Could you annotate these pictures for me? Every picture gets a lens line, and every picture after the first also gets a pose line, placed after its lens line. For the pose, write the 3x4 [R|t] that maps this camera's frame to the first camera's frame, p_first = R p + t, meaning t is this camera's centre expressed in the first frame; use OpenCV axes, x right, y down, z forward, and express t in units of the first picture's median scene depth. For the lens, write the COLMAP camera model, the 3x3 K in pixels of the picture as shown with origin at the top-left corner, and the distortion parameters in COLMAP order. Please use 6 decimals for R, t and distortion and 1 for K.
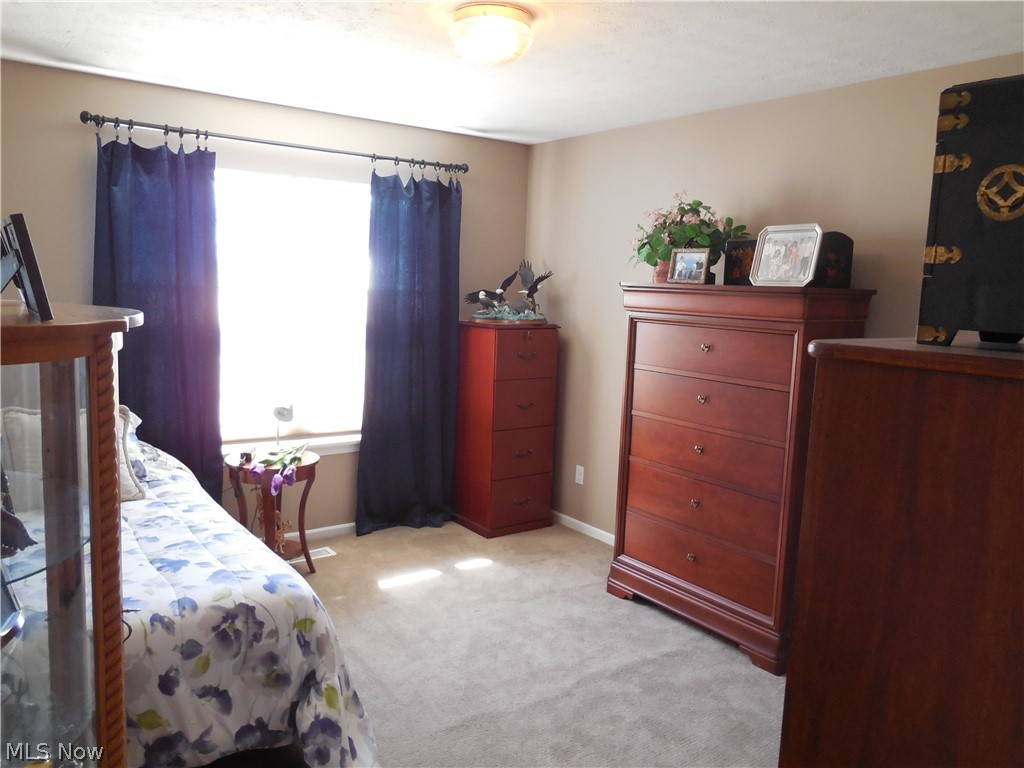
lens RADIAL K [[786.6, 0, 512.0], [0, 786.6, 384.0], [0, 0, 1]] dist [-0.009678, 0.000785]
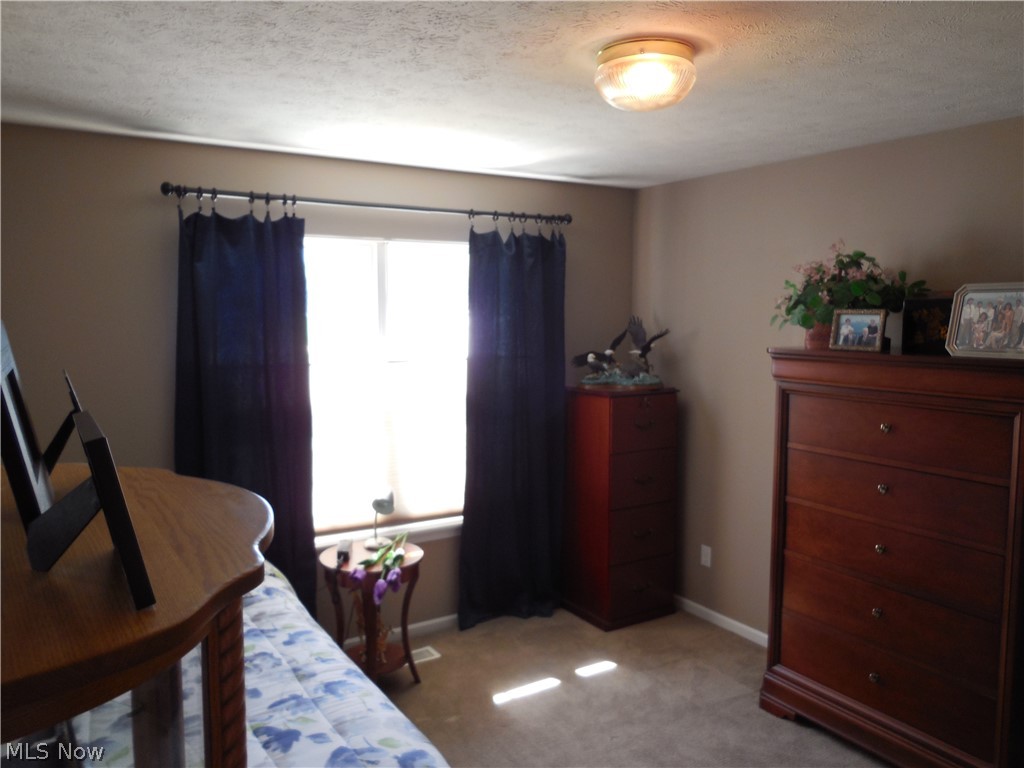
lens RADIAL K [[786.6, 0, 512.0], [0, 786.6, 384.0], [0, 0, 1]] dist [-0.009678, 0.000785]
pose [[0.996856, -0.028719, -0.073851, -0.078266], [0.025958, 0.998938, -0.038078, -0.064386], [0.074866, 0.036041, 0.996542, 0.122504]]
